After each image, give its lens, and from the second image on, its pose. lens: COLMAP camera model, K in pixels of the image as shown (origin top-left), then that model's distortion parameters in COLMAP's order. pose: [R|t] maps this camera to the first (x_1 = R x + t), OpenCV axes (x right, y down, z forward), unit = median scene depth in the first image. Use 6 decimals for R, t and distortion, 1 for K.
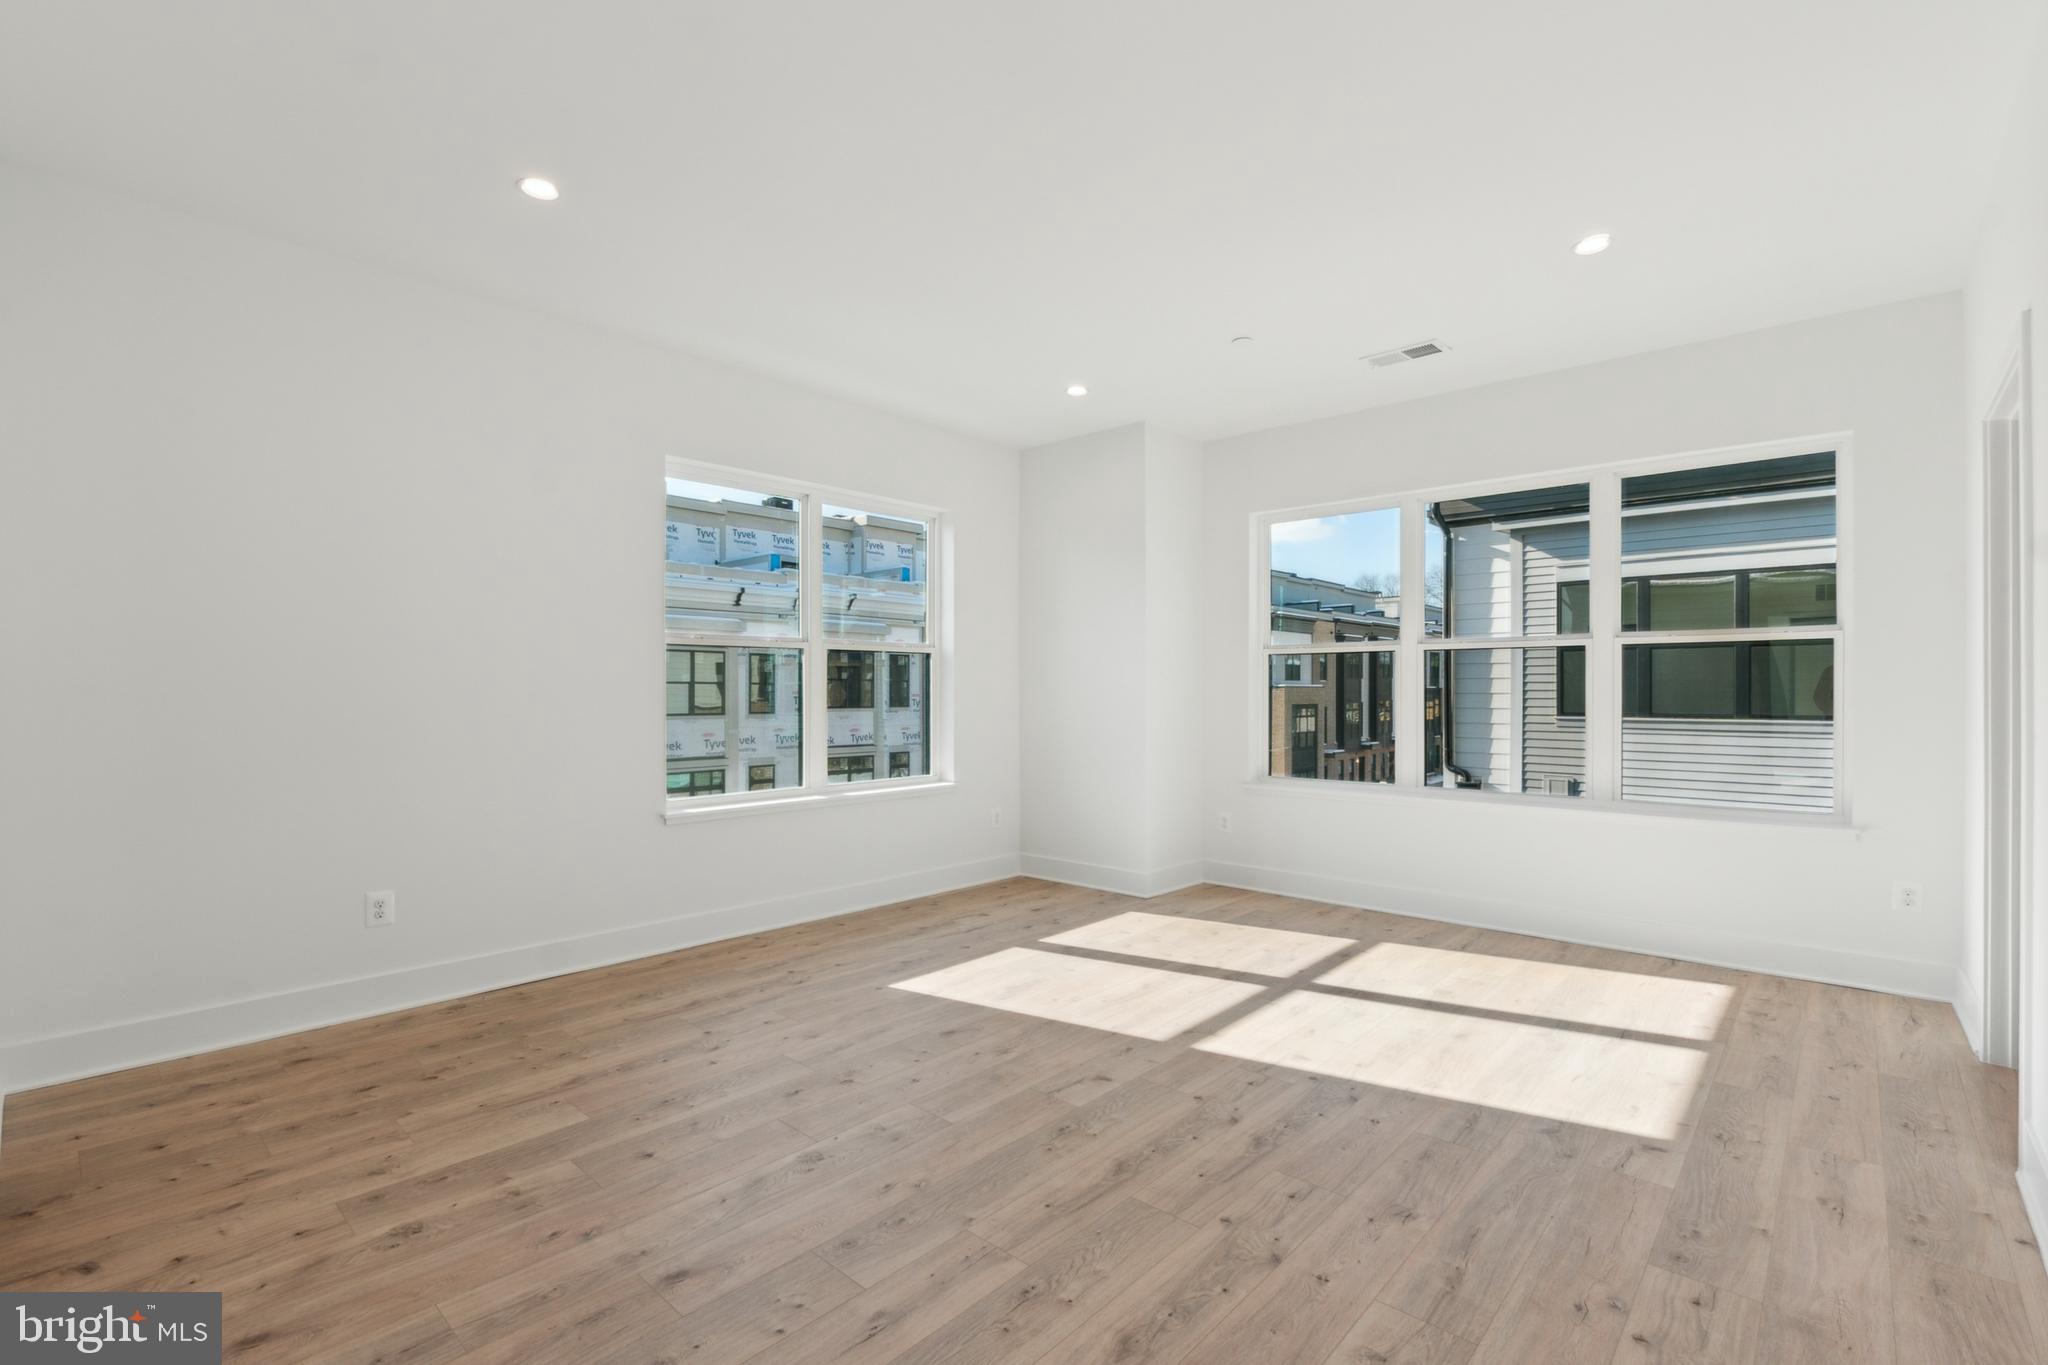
lens RADIAL K [[918.5, 0, 1024.0], [0, 918.5, 682.5], [0, 0, 1]] dist [-0.001035, 0.000064]
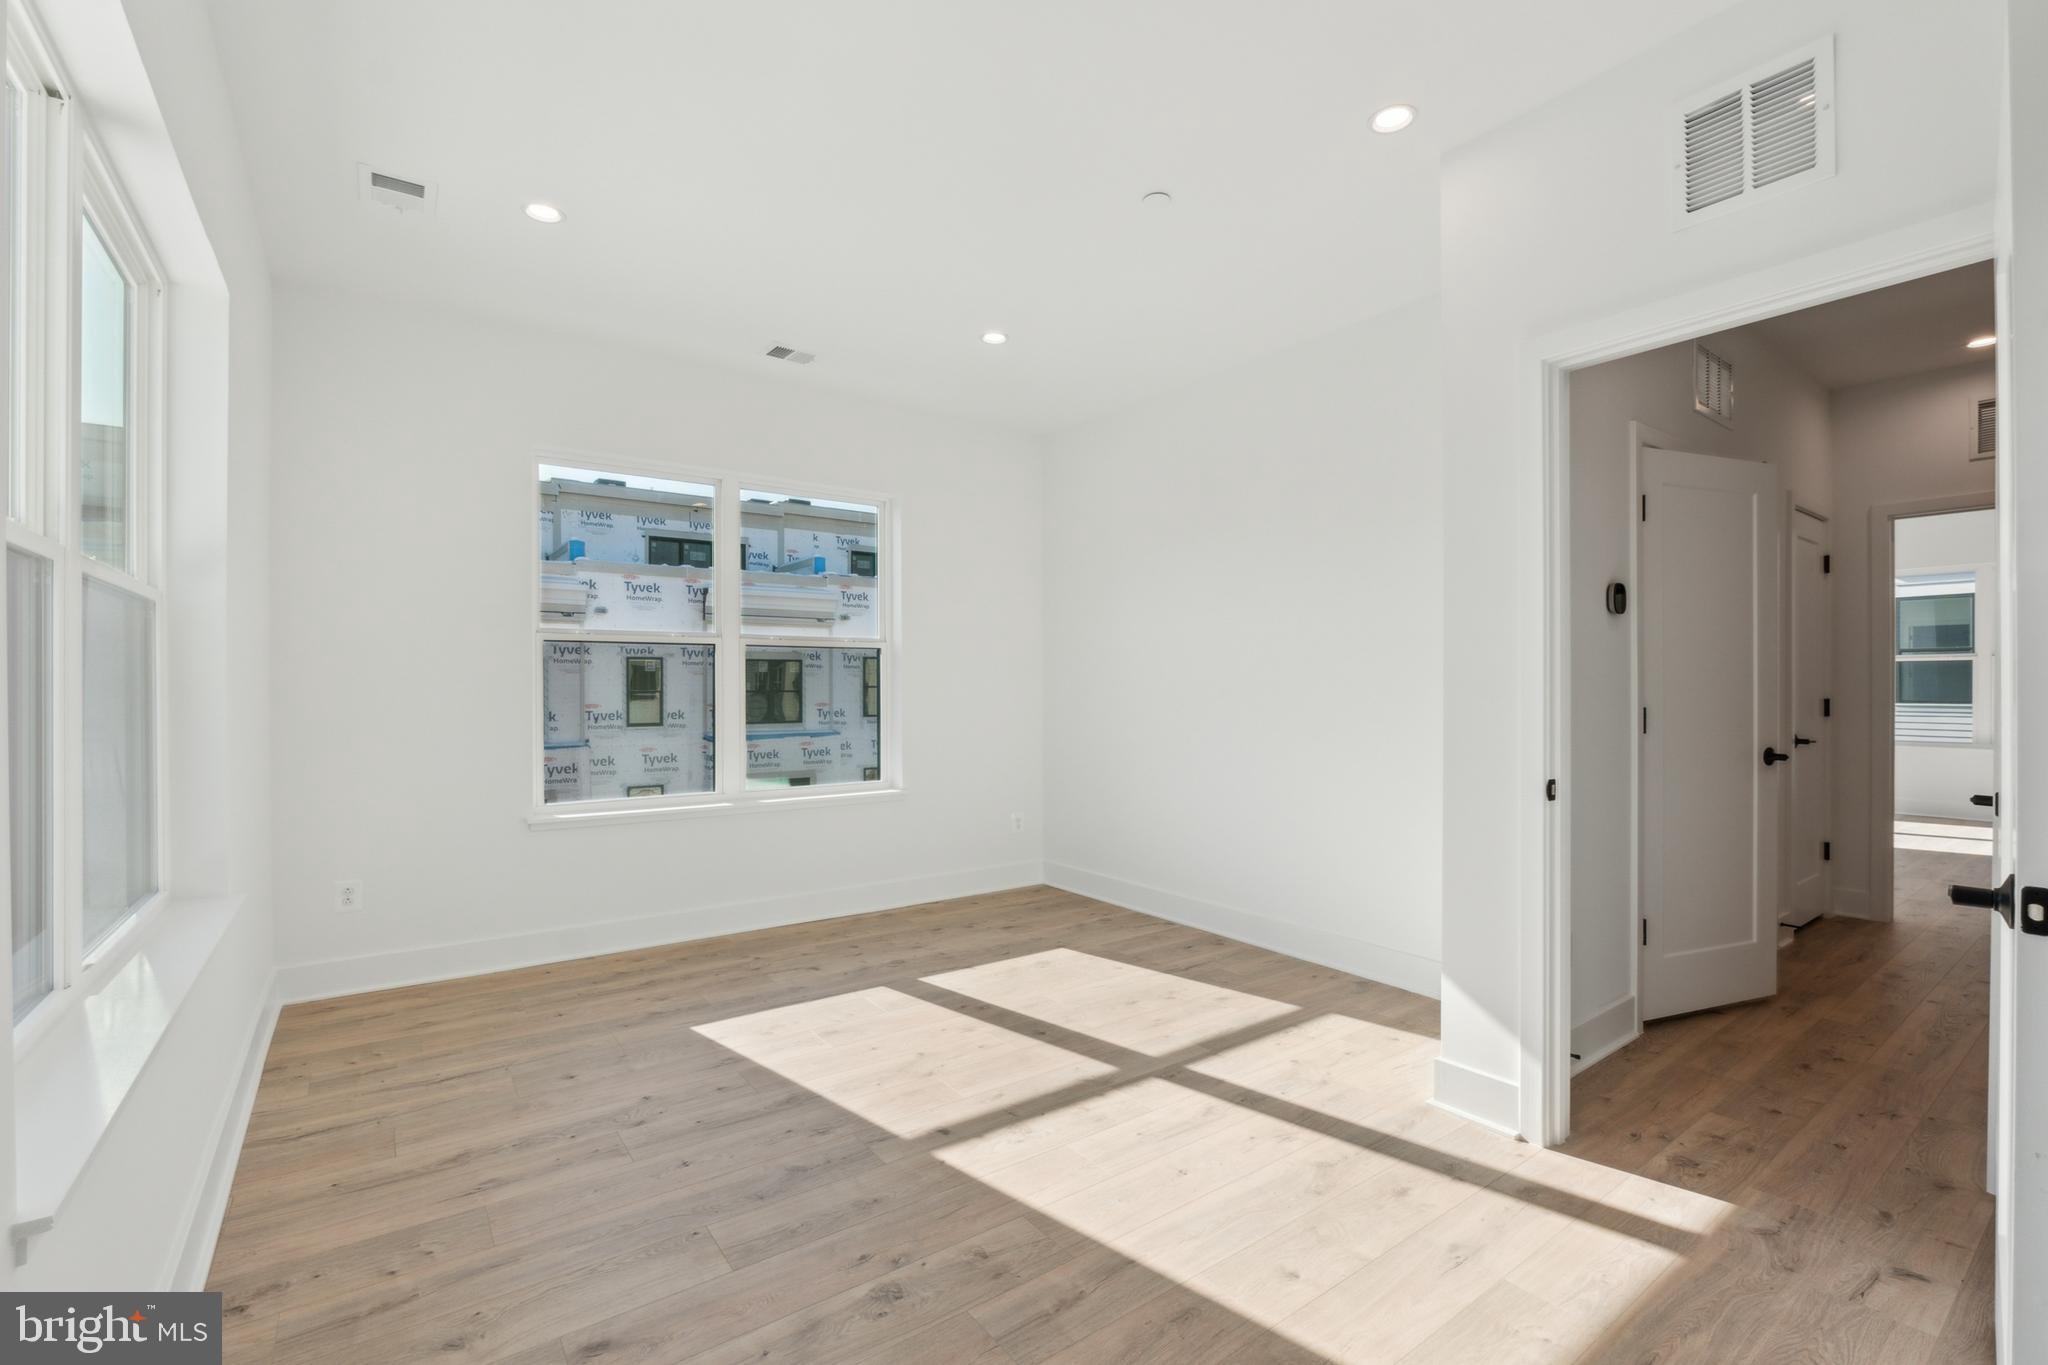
lens RADIAL K [[899.1, 0, 1024.0], [0, 899.1, 682.5], [0, 0, 1]] dist [-0.000070, -0.000139]
pose [[0.973914, -0.010866, -0.226657, 0.301225], [0.010241, 0.999940, -0.003935, 0.010657], [0.226686, 0.001511, 0.973967, 0.213243]]
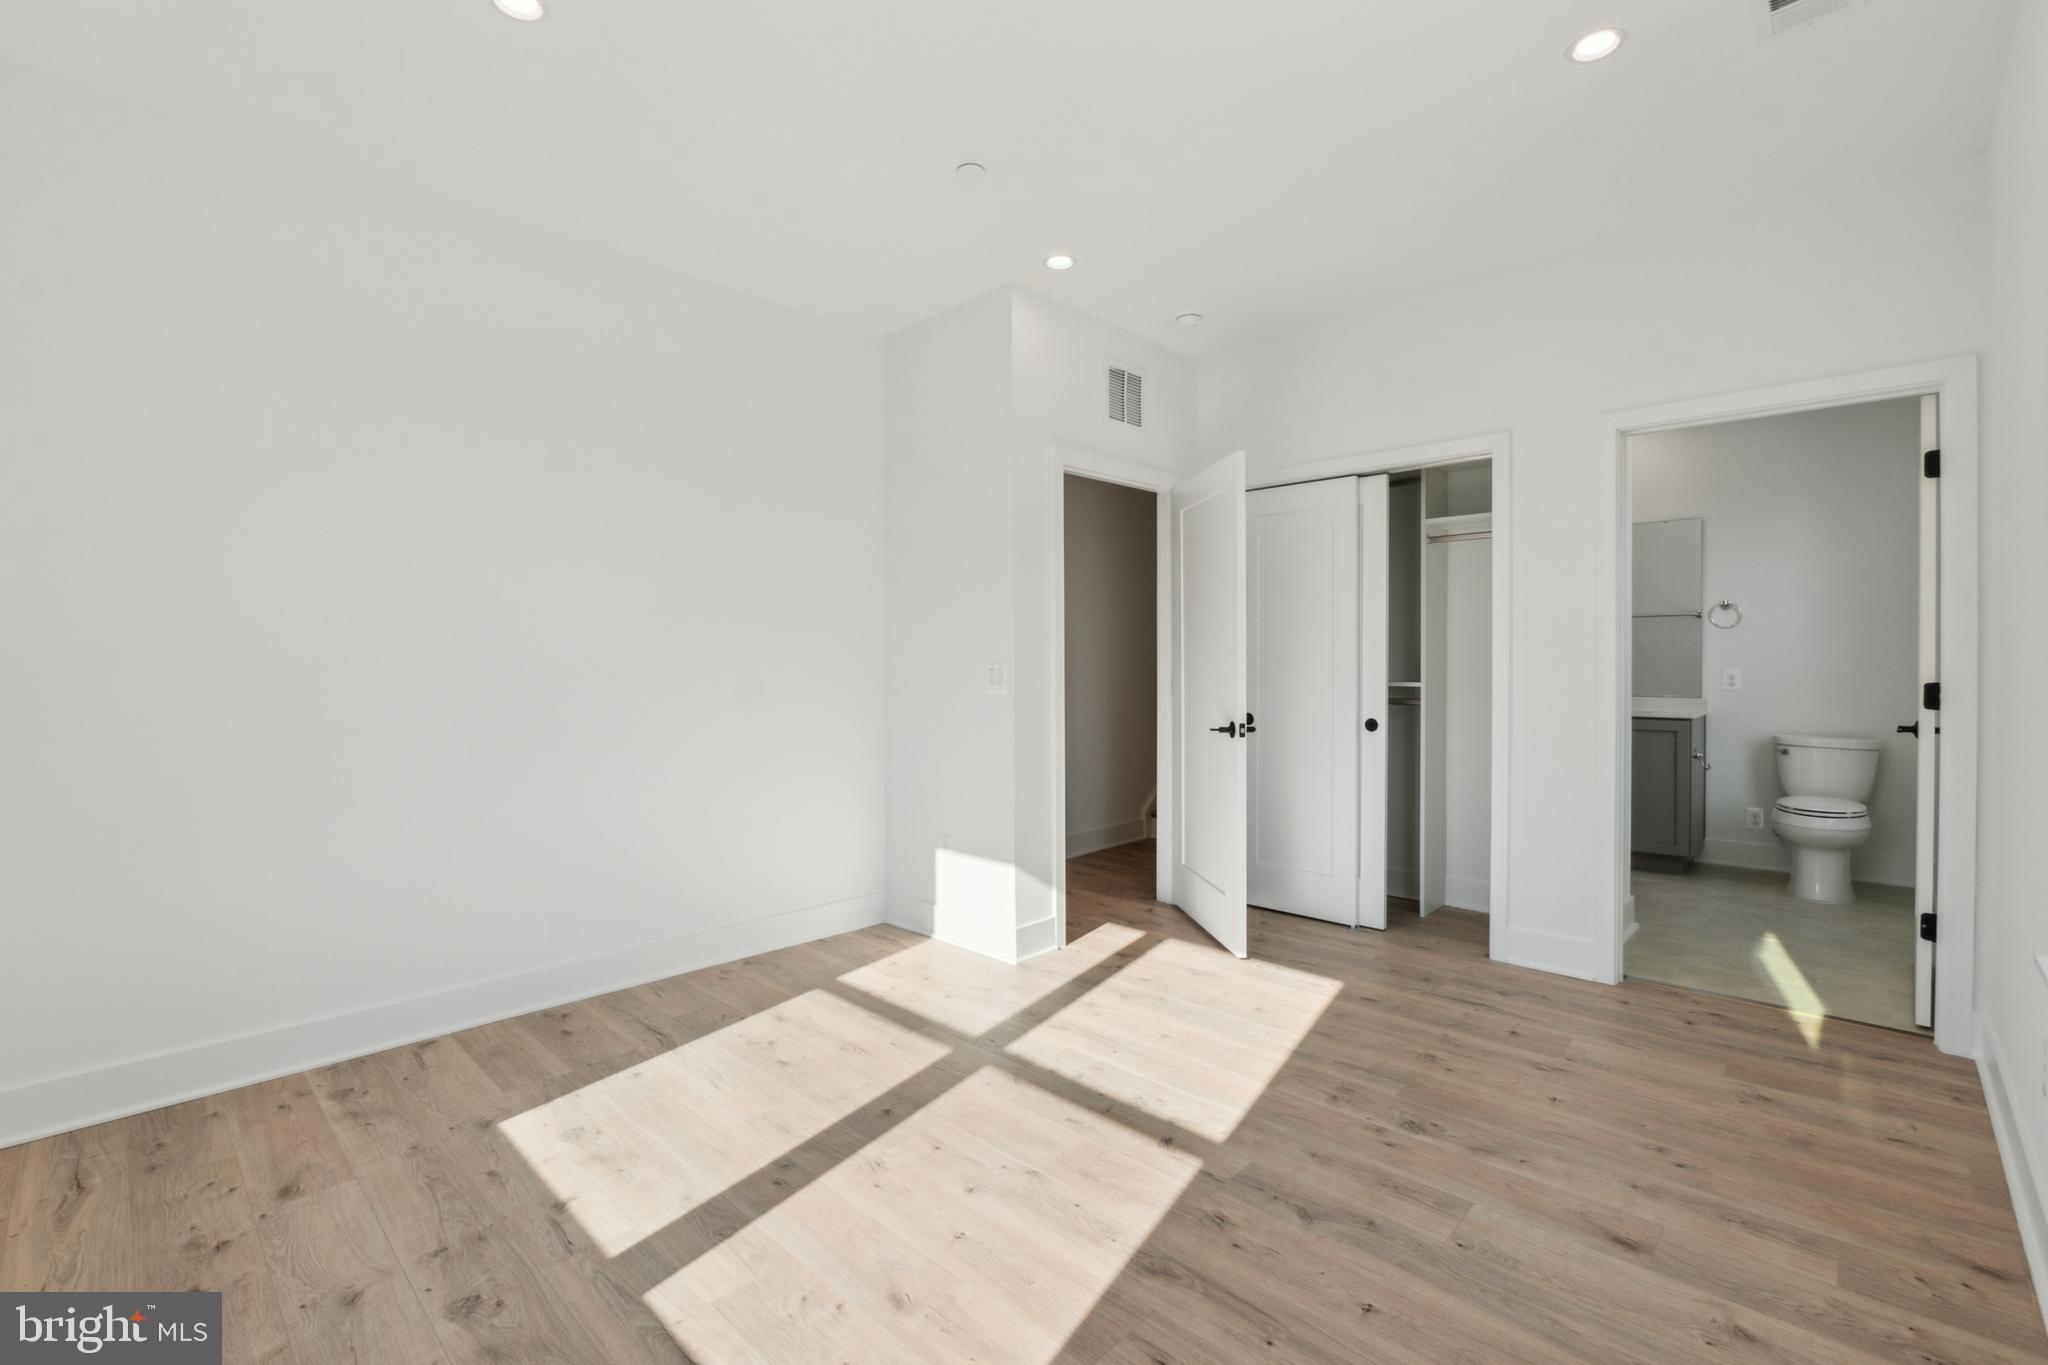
lens RADIAL K [[899.1, 0, 1024.0], [0, 899.1, 682.5], [0, 0, 1]] dist [-0.000070, -0.000139]
pose [[0.048135, -0.032697, 0.998306, -0.369964], [-0.004123, 0.999449, 0.032933, 0.002664], [-0.998832, -0.005702, 0.047974, 0.784413]]
